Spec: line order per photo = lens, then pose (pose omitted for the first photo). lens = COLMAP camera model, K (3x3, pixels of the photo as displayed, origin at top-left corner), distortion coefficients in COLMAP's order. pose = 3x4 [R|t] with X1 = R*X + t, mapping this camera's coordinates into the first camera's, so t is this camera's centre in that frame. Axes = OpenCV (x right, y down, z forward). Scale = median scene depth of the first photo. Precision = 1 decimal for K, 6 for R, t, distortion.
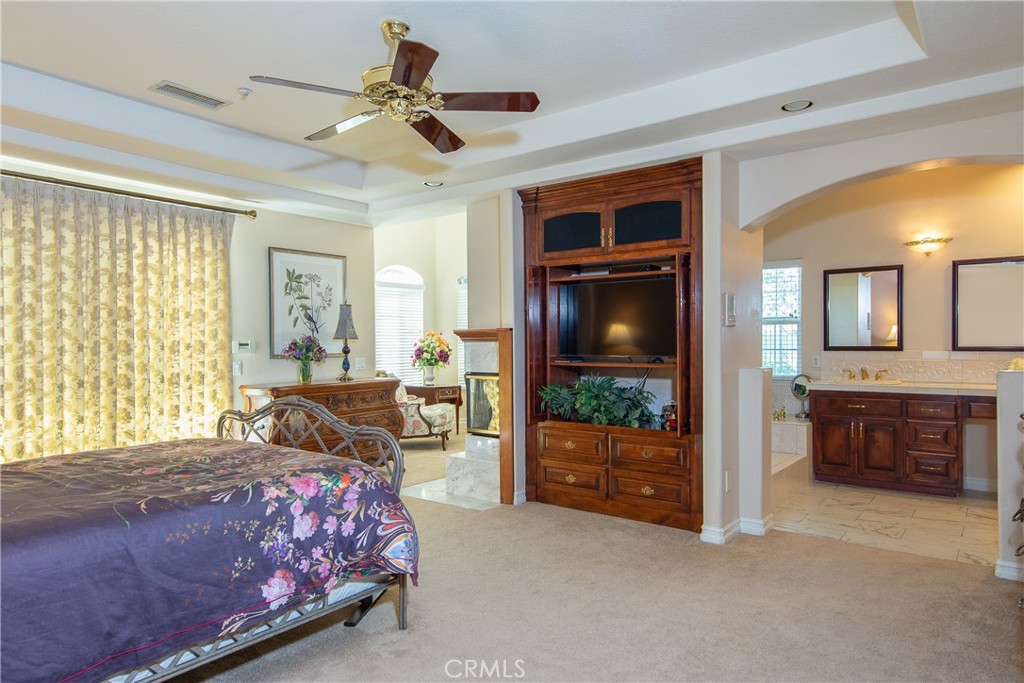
lens RADIAL K [[617.9, 0, 512.0], [0, 617.9, 341.5], [0, 0, 1]] dist [0.001473, -0.027904]
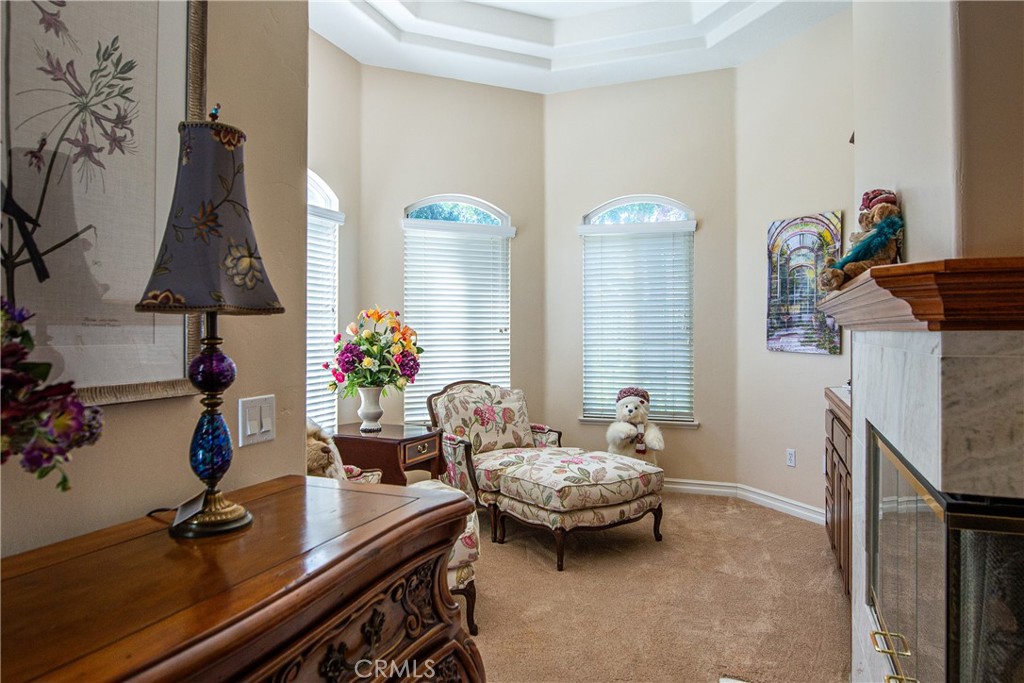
lens RADIAL K [[617.9, 0, 512.0], [0, 617.9, 341.5], [0, 0, 1]] dist [0.001473, -0.027904]
pose [[0.957413, -0.002794, 0.288708, -0.167464], [-0.001305, 0.999901, 0.014006, 0.001451], [-0.288718, -0.013786, 0.957315, 0.564811]]
